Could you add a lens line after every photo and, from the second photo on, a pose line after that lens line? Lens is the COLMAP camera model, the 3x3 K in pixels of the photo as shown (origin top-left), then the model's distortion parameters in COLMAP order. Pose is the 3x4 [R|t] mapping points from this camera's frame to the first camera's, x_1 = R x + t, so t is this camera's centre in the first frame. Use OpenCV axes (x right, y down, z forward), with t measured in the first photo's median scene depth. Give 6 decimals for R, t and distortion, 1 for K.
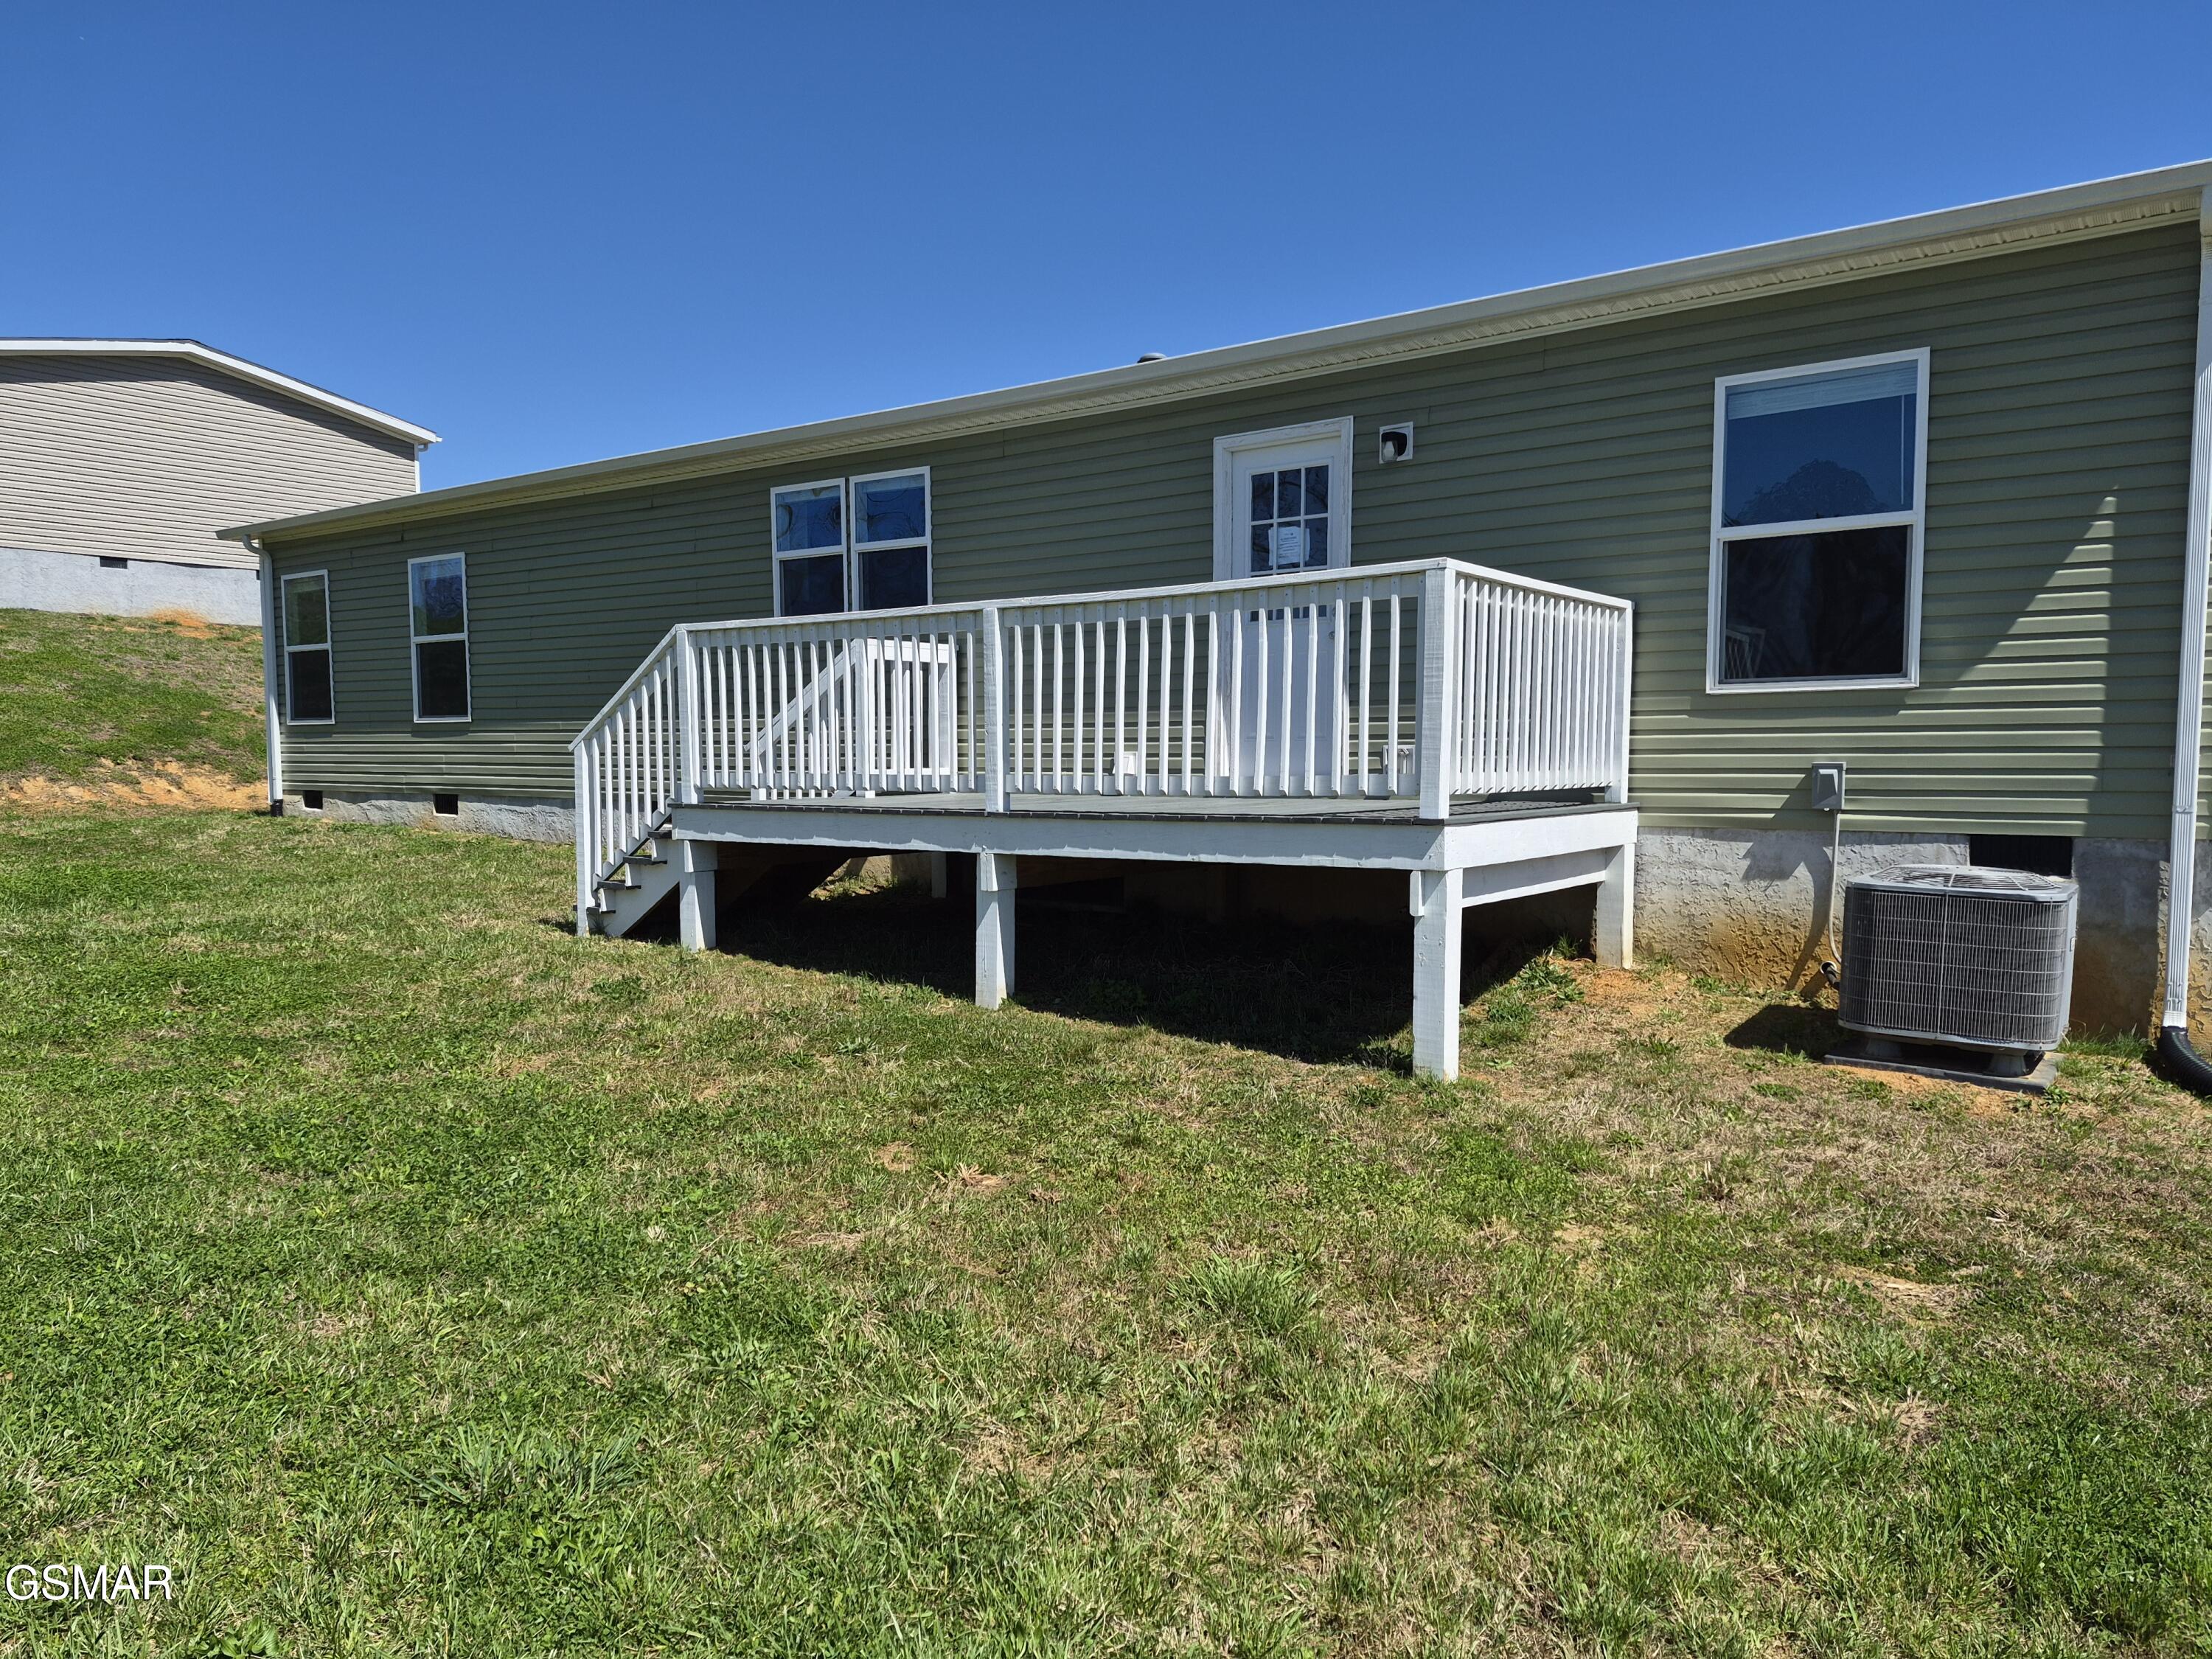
lens RADIAL K [[1540.7, 0, 1108.7], [0, 1540.7, 838.8], [0, 0, 1]] dist [0.021815, -0.014907]
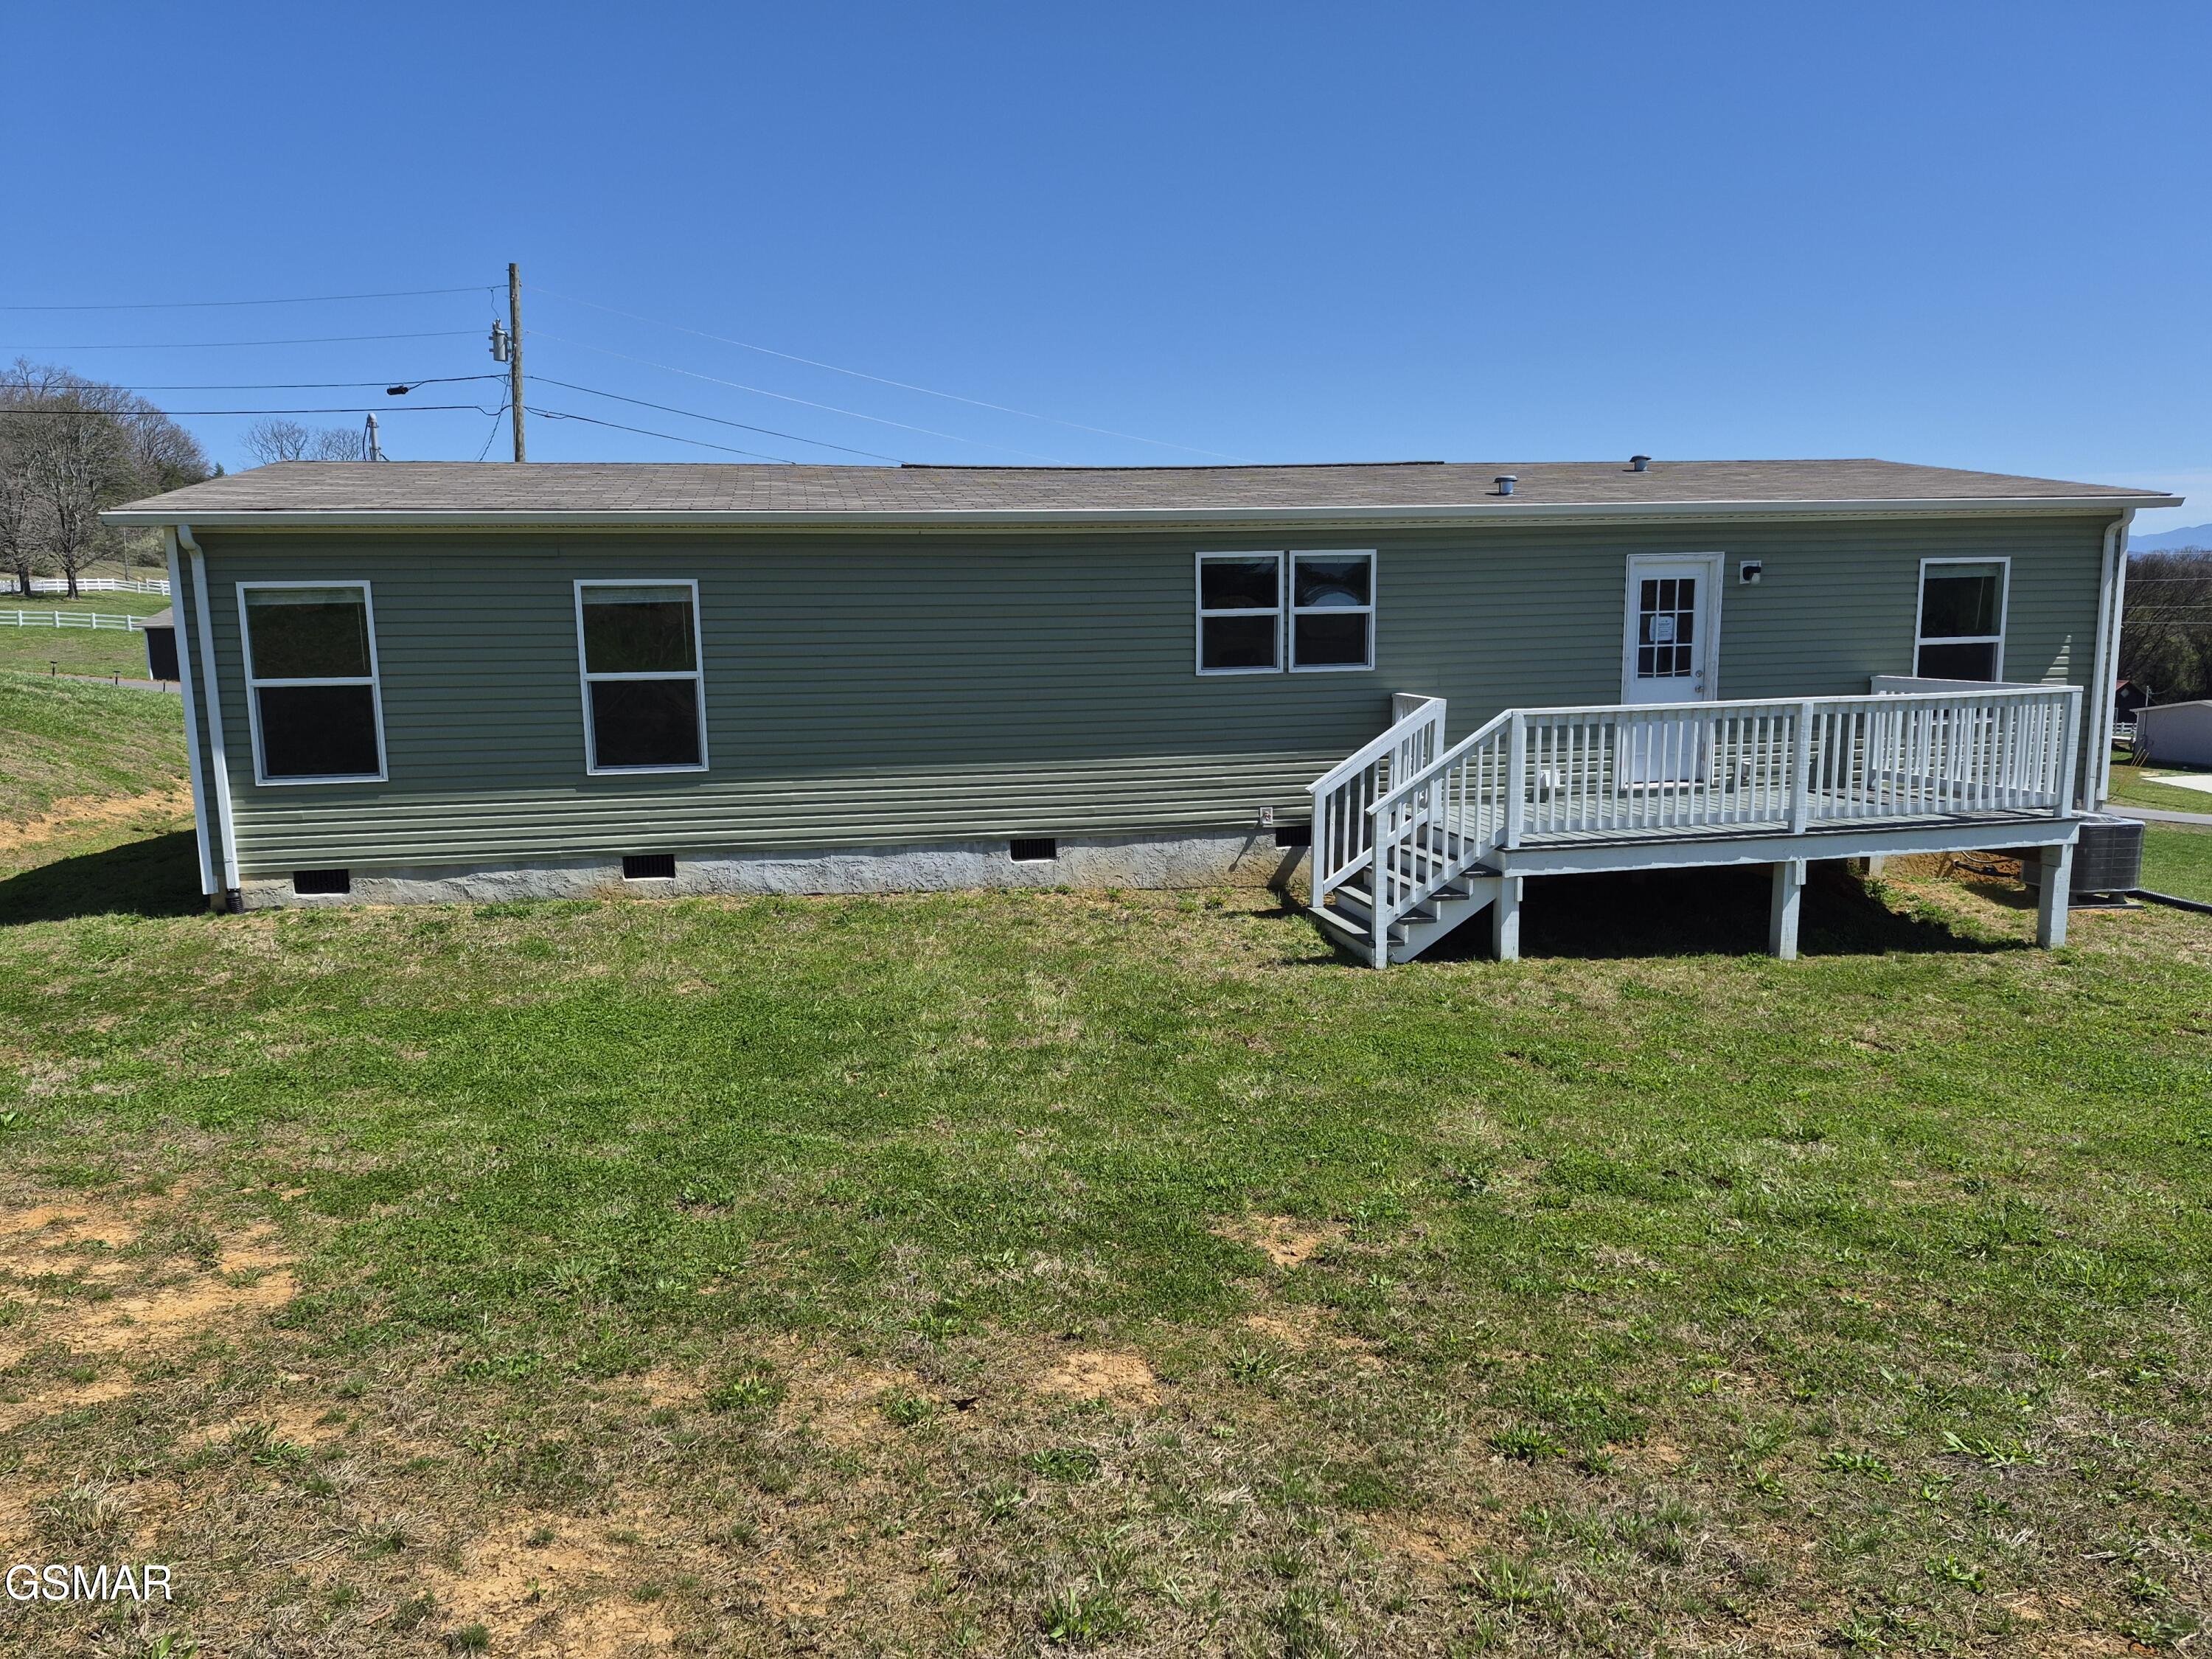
lens RADIAL K [[1540.7, 0, 1107.3], [0, 1540.7, 833.2], [0, 0, 1]] dist [0.021815, -0.014907]
pose [[0.692057, -0.110464, 0.713341, -1.132504], [0.060620, 0.993625, 0.095056, -0.141236], [-0.719293, -0.022542, 0.694341, 0.281346]]
